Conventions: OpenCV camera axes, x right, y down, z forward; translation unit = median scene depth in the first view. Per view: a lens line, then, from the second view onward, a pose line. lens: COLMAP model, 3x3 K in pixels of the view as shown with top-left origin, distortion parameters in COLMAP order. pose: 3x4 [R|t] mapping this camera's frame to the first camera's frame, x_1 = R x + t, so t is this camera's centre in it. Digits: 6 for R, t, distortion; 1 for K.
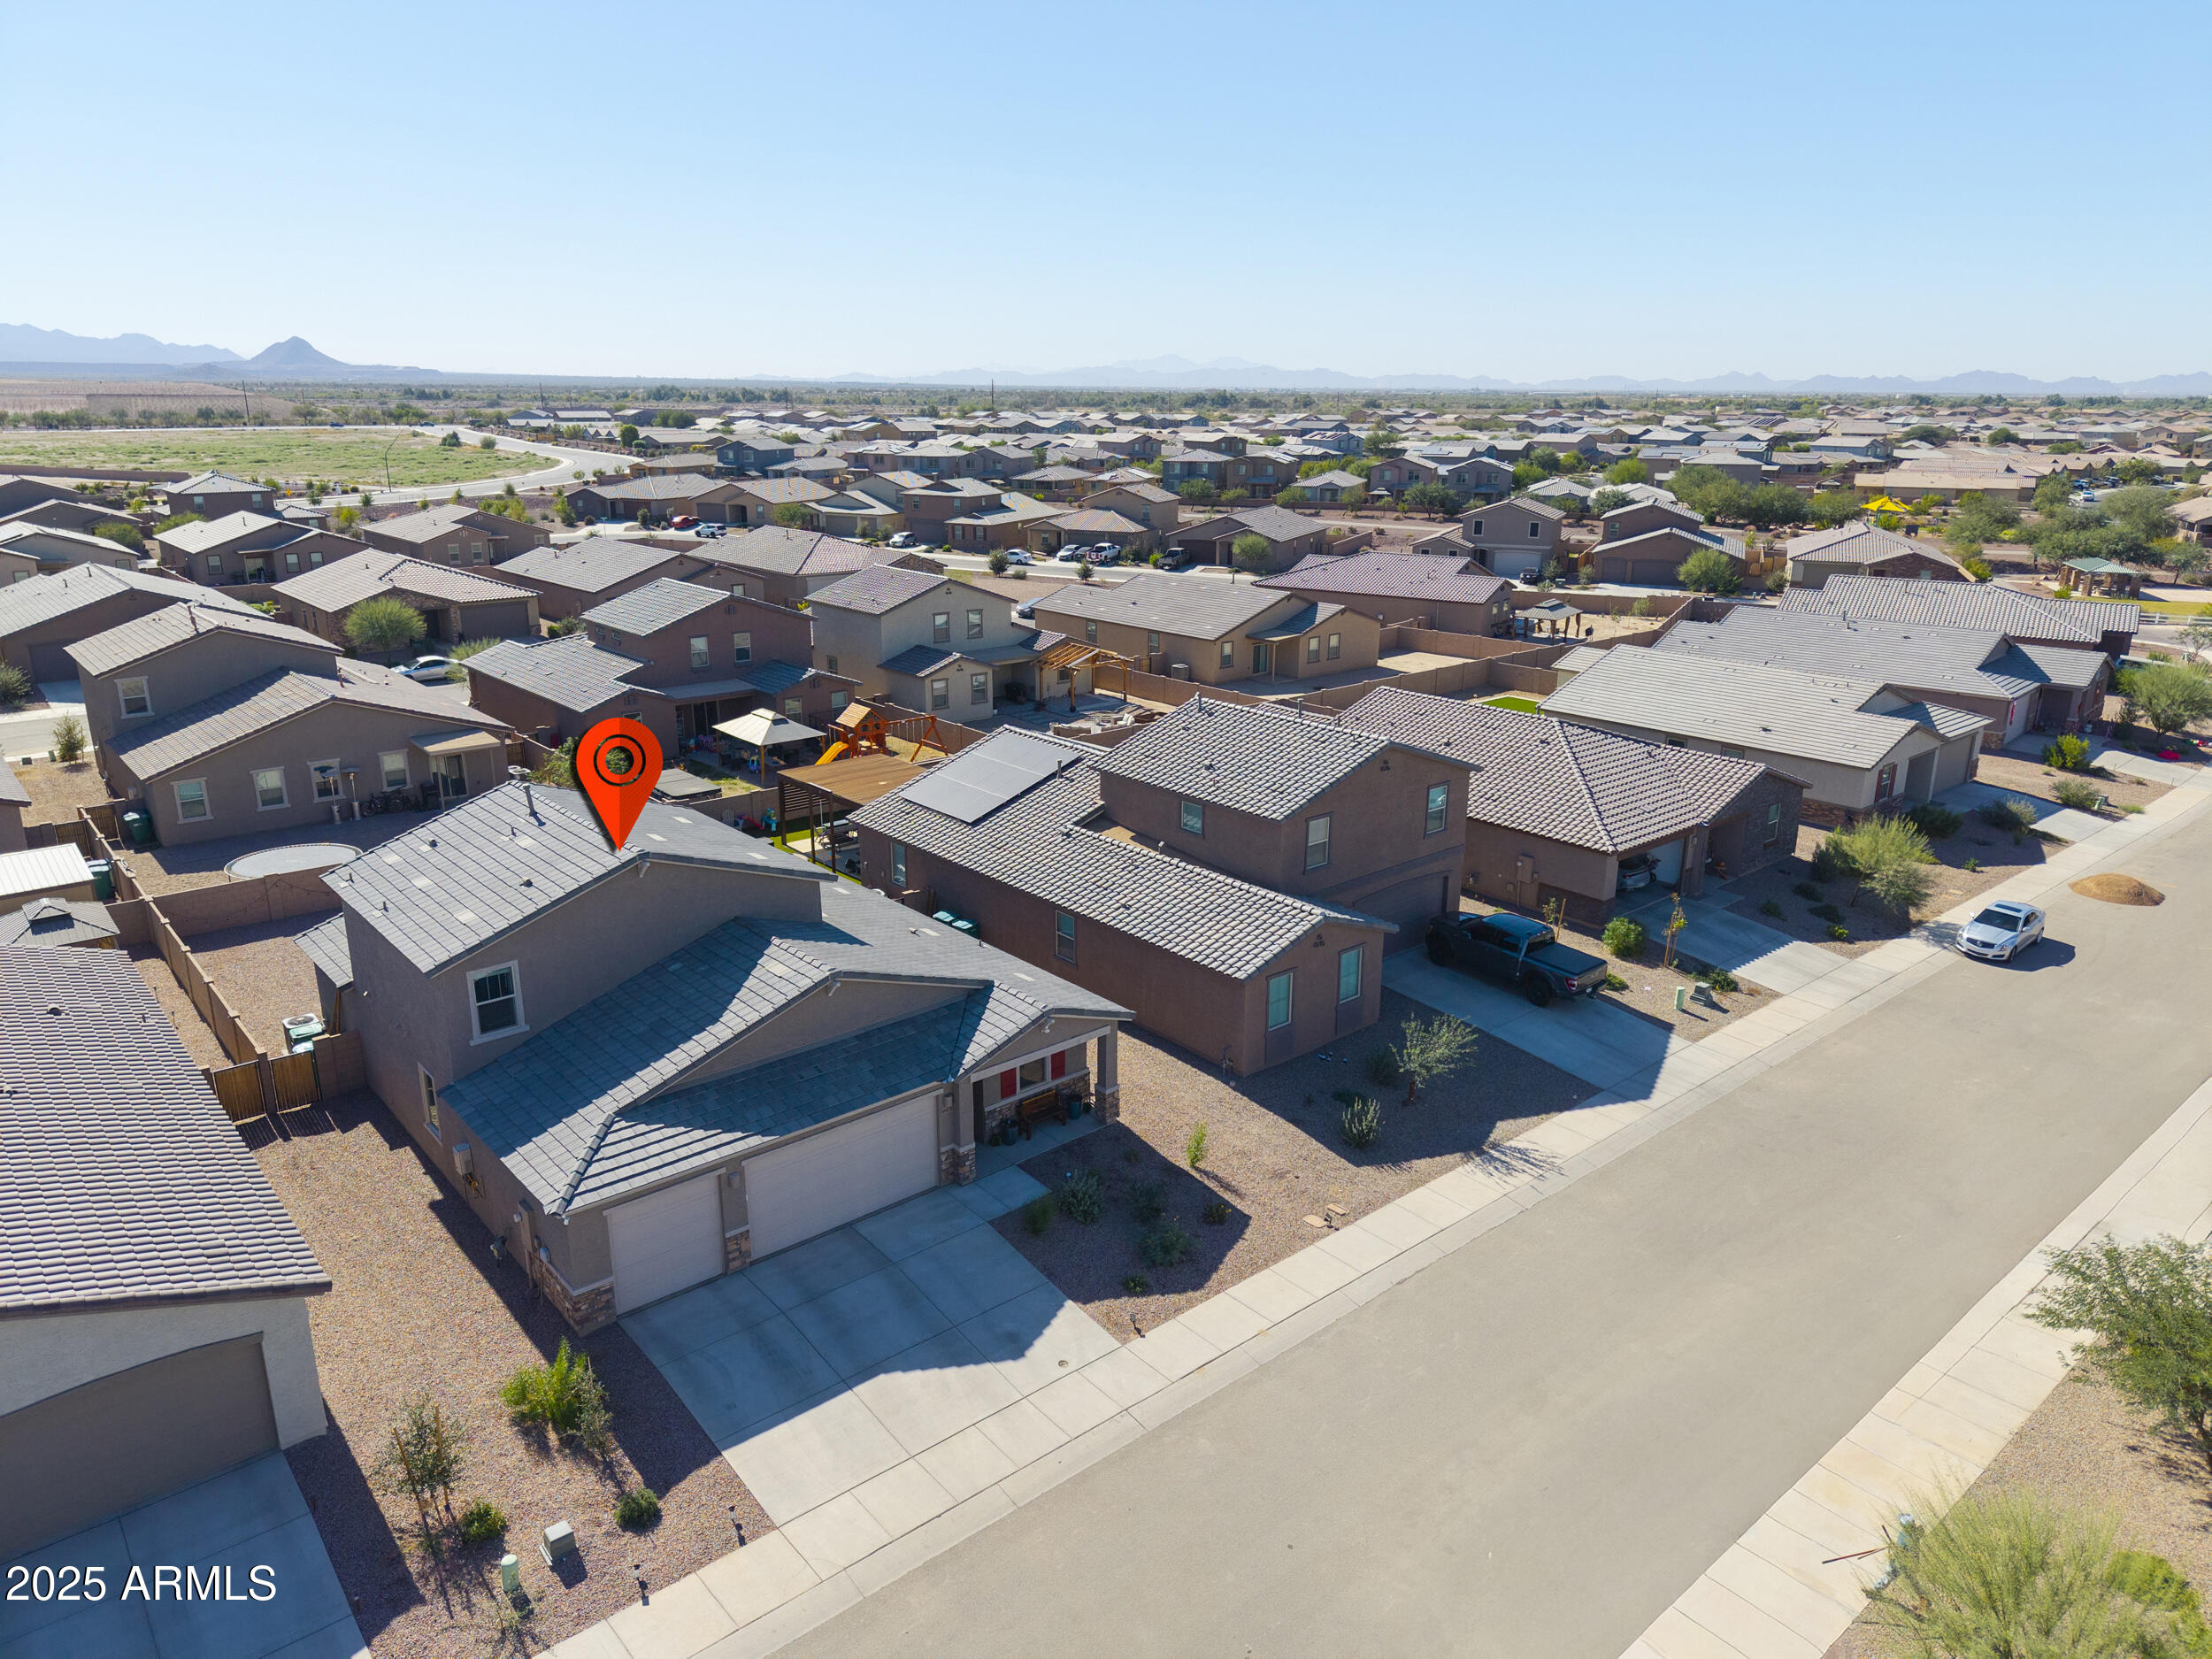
lens RADIAL K [[1449.9, 0, 1119.2], [0, 1449.9, 874.3], [0, 0, 1]] dist [0.040937, -0.050500]
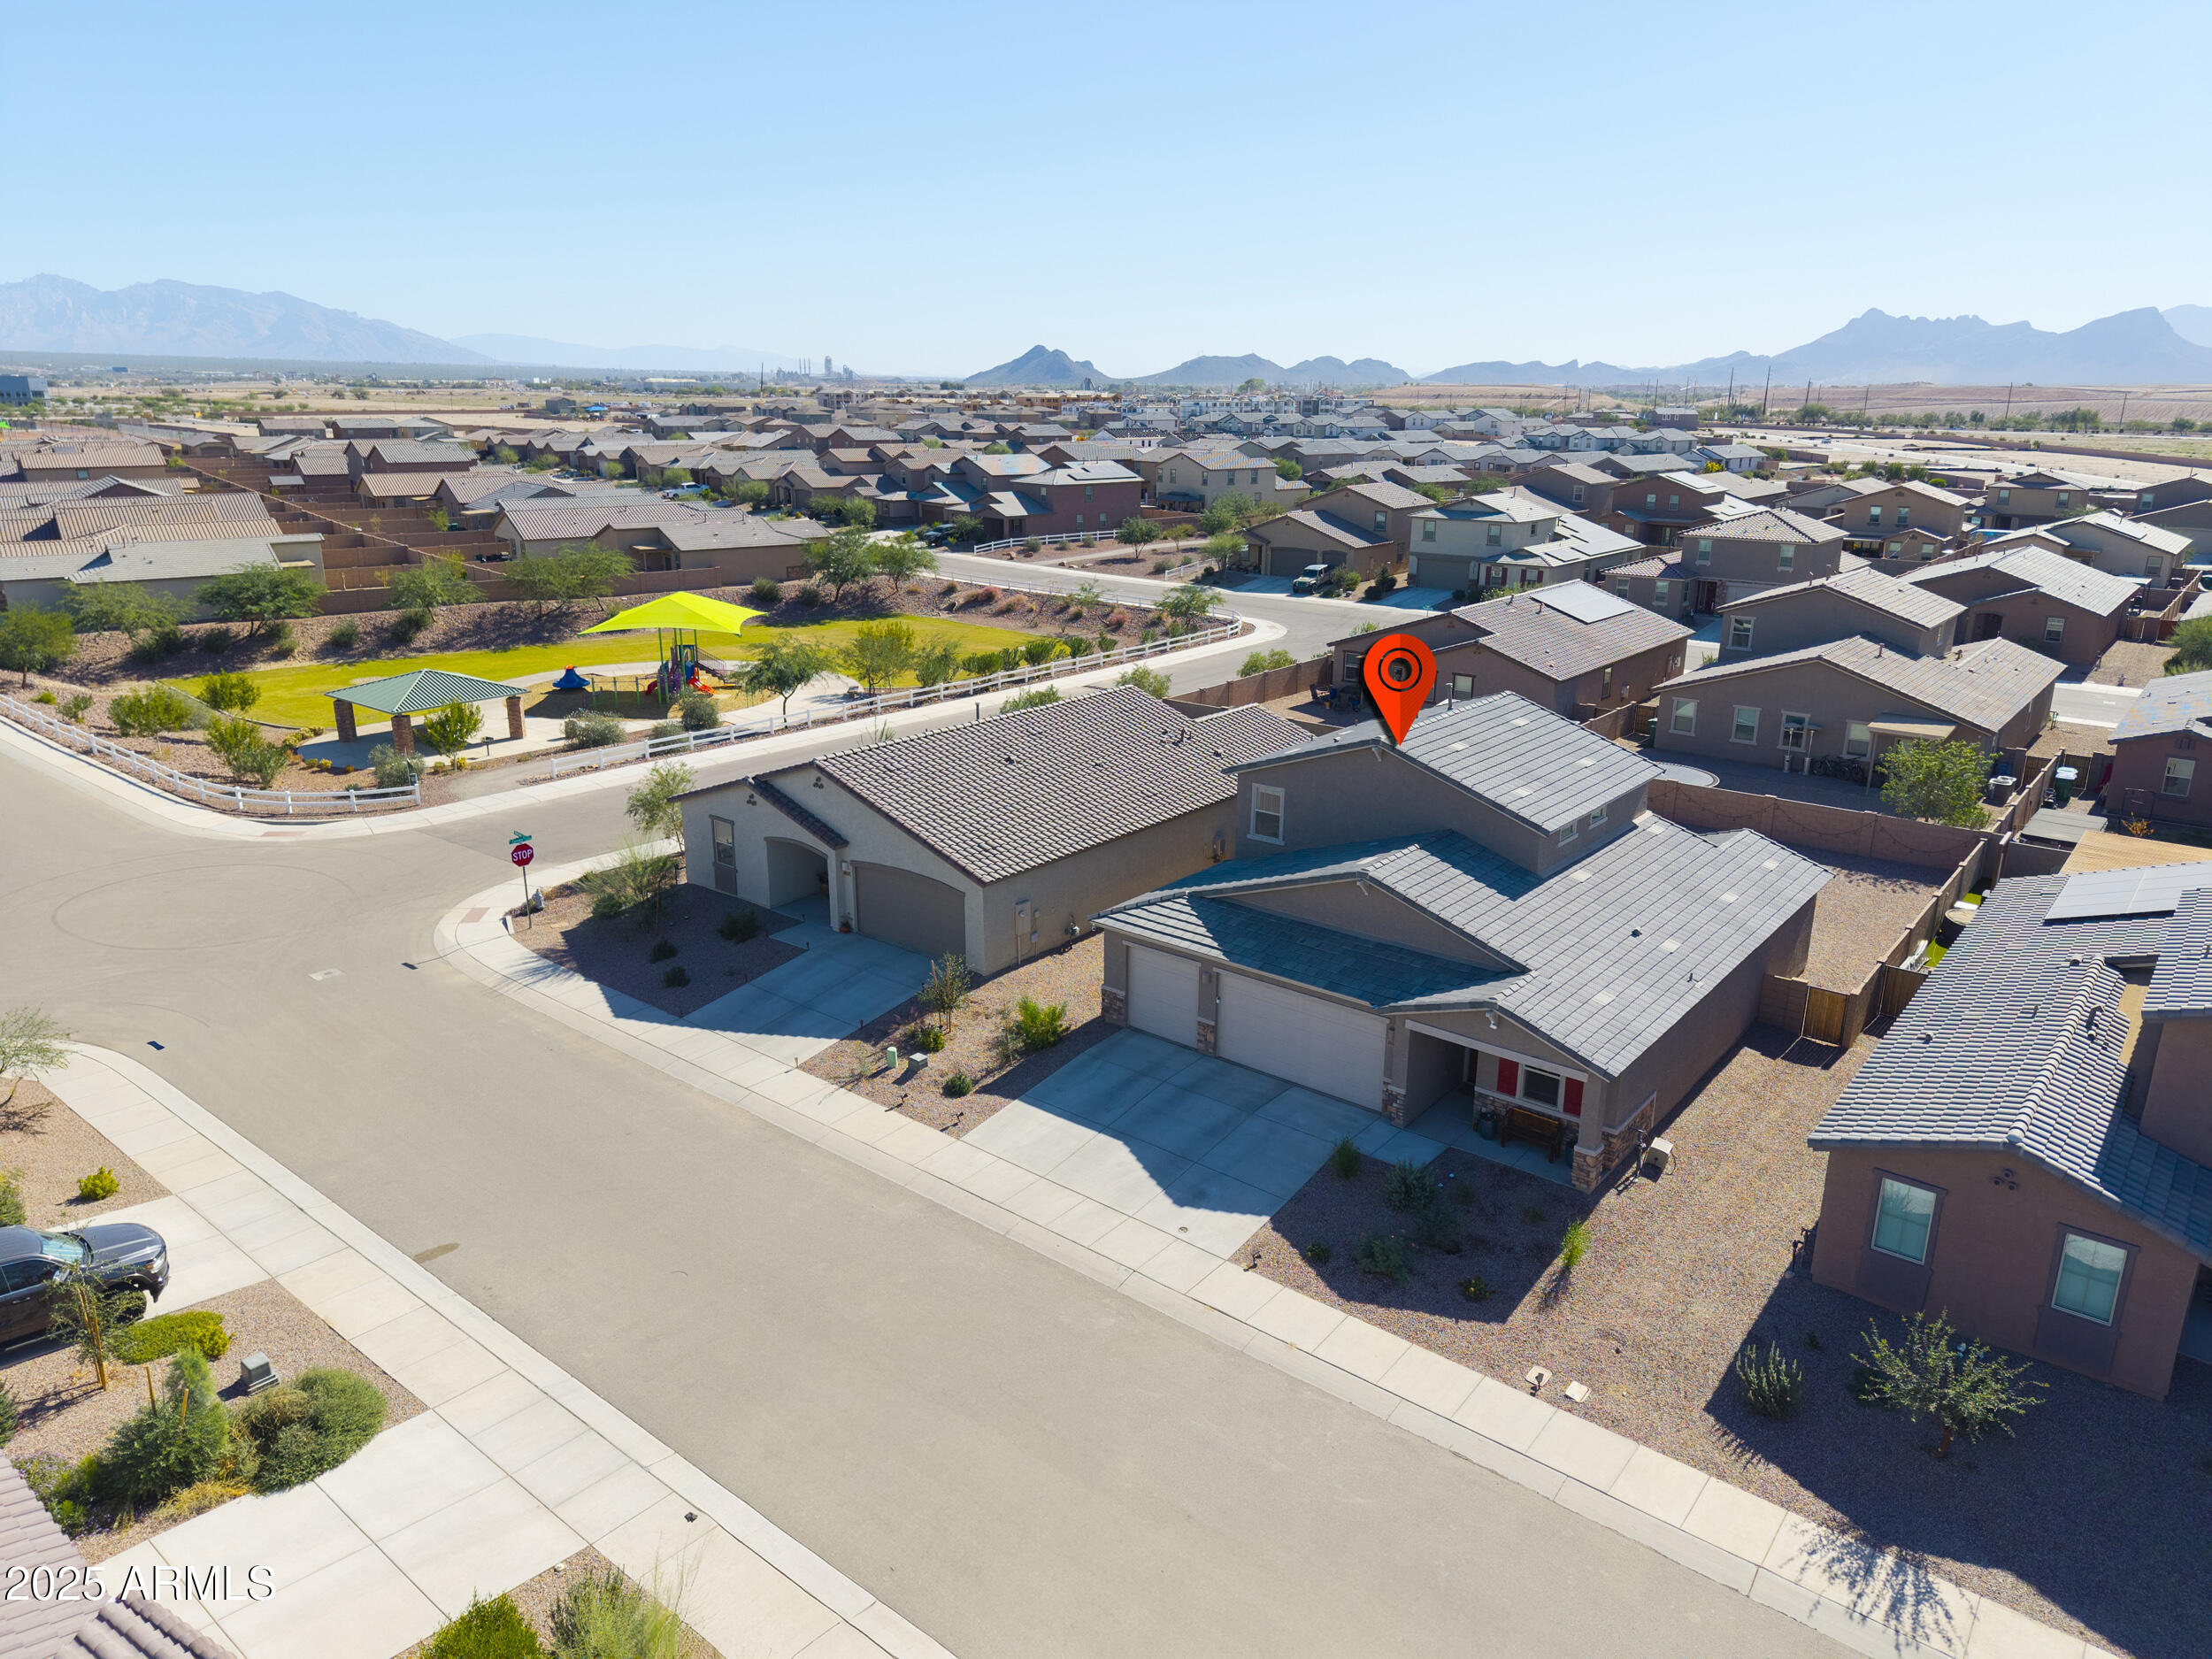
lens RADIAL K [[1471.8, 0, 1113.1], [0, 1471.8, 830.5], [0, 0, 1]] dist [0.046085, -0.058965]
pose [[0.176527, 0.277743, -0.944297, 0.544647], [-0.316533, 0.924422, 0.212725, -0.092238], [0.932012, 0.261349, 0.251100, 0.363014]]
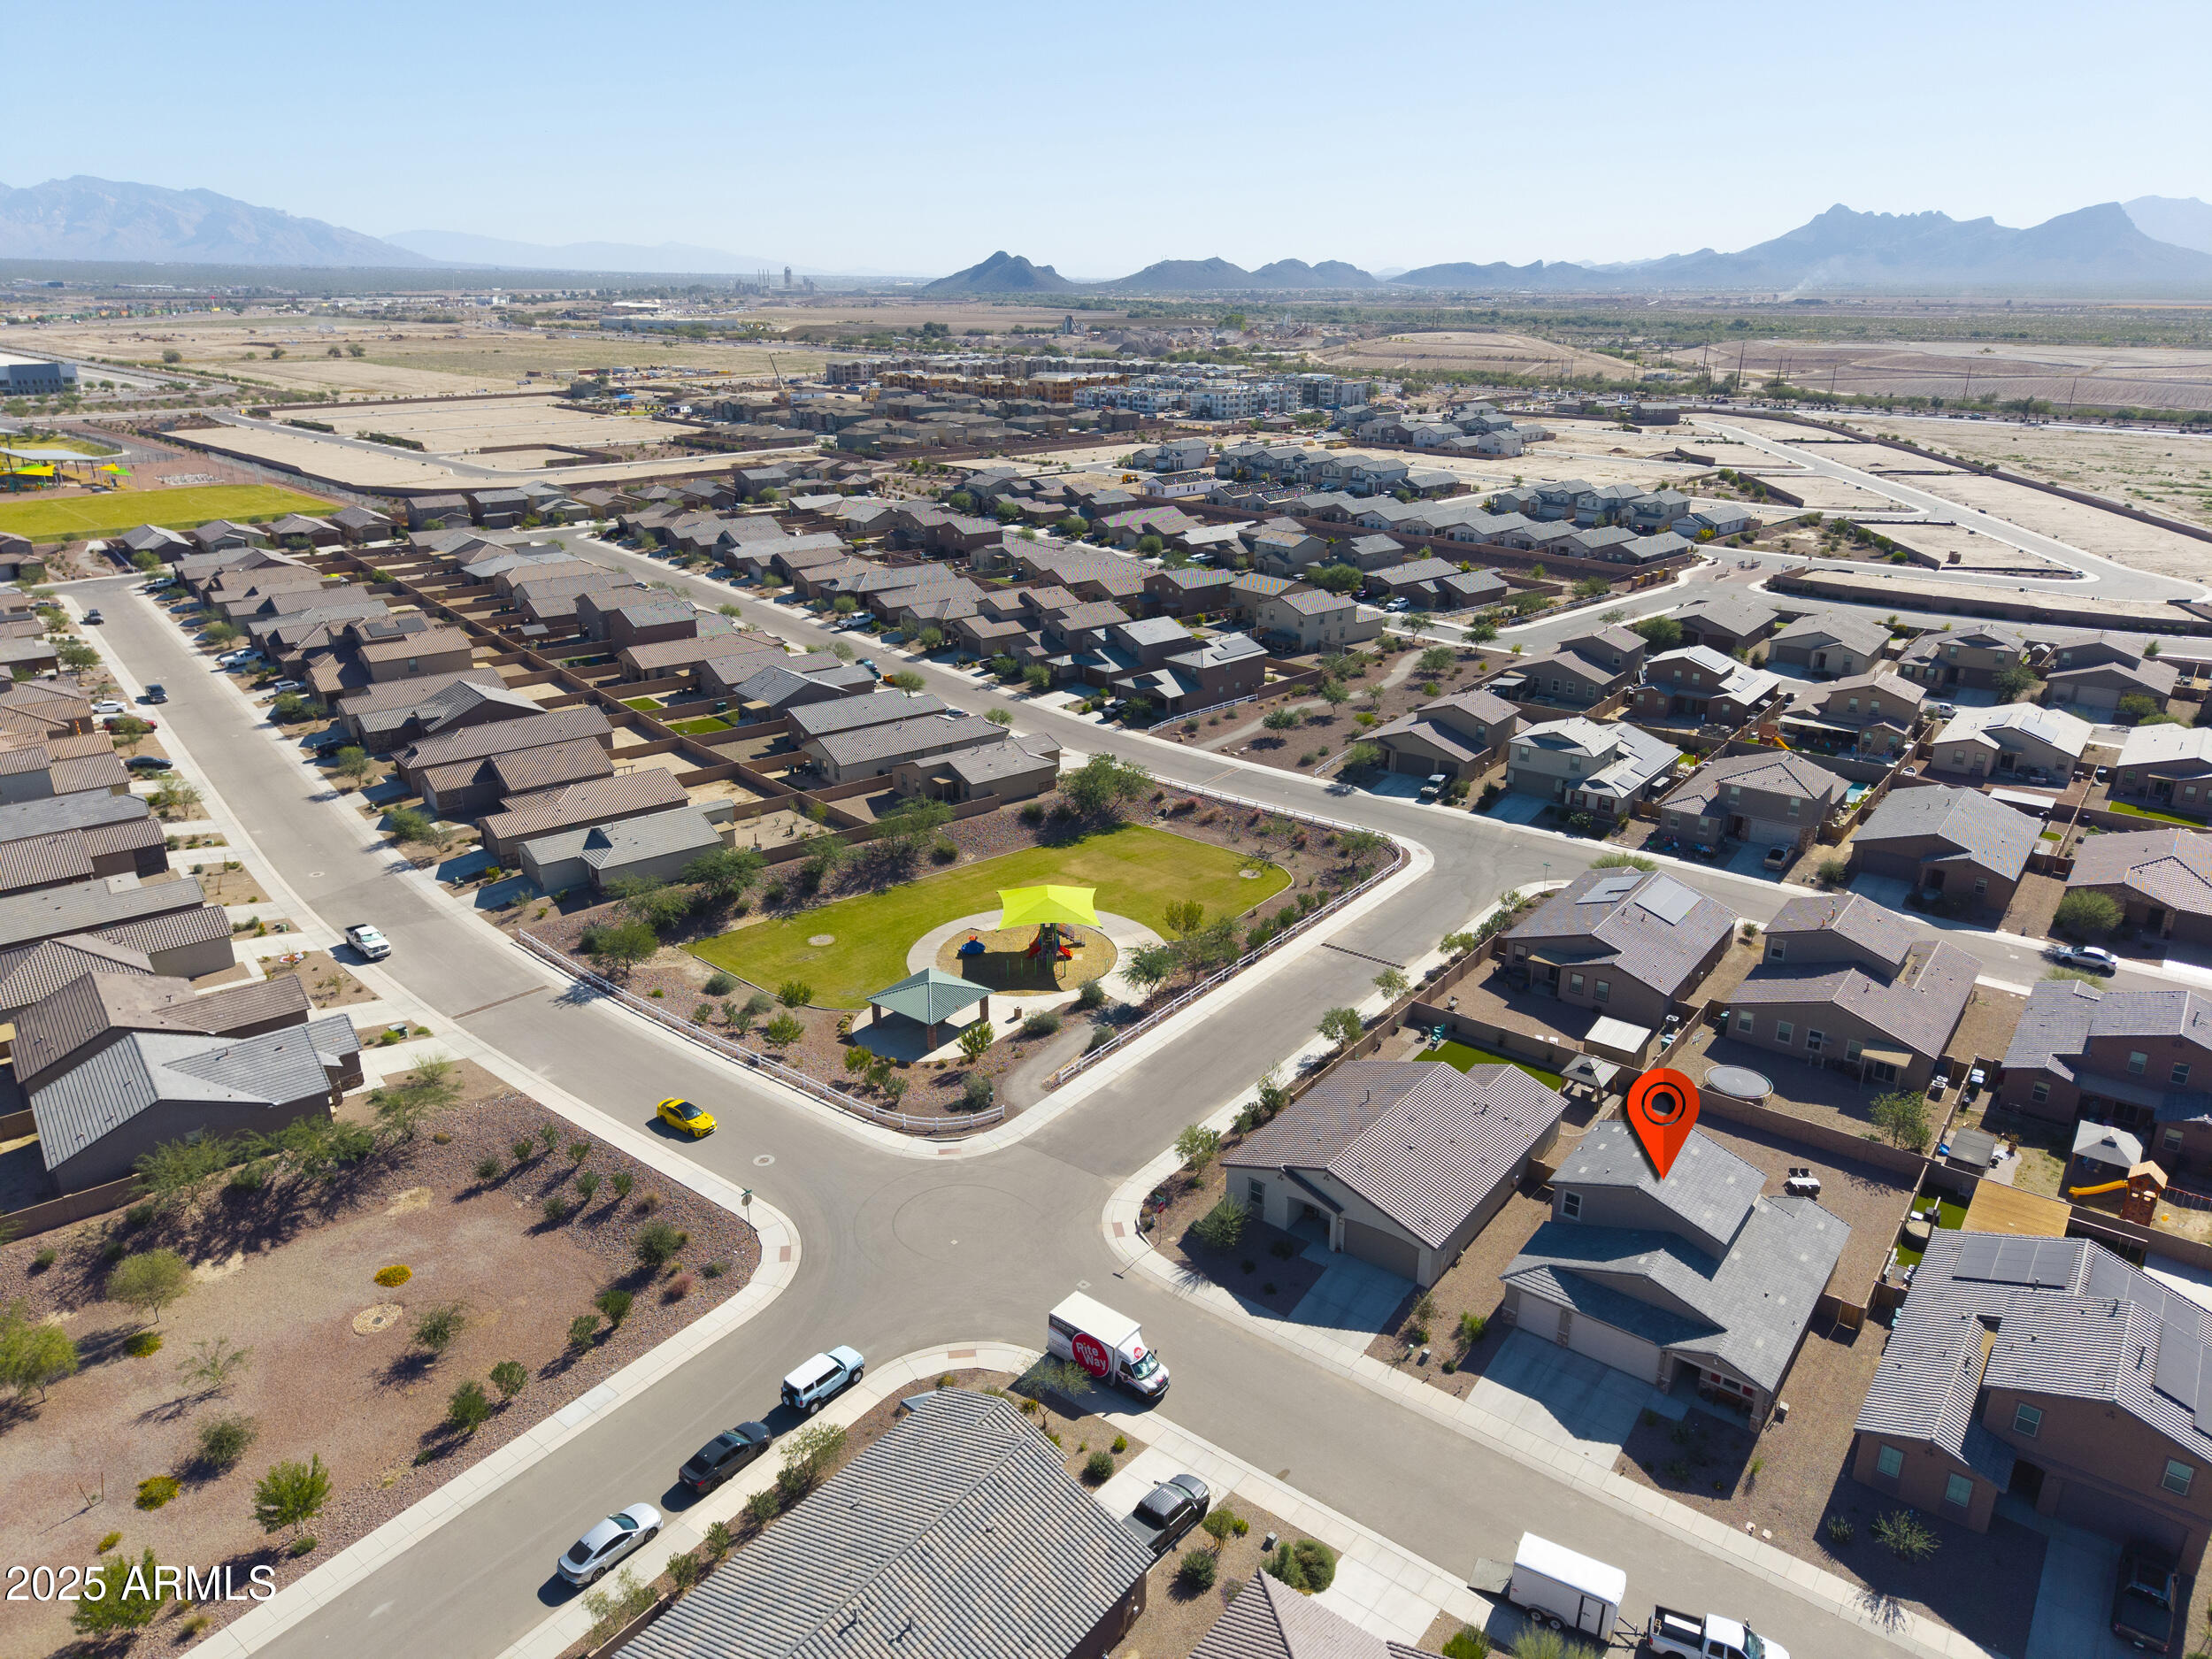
lens RADIAL K [[1471.8, 0, 1113.1], [0, 1471.8, 830.5], [0, 0, 1]] dist [0.046085, -0.058965]
pose [[0.203625, 0.333675, -0.920434, 1.092372], [-0.310093, 0.913709, 0.262636, -0.651431], [0.928644, 0.231941, 0.289524, -0.461234]]
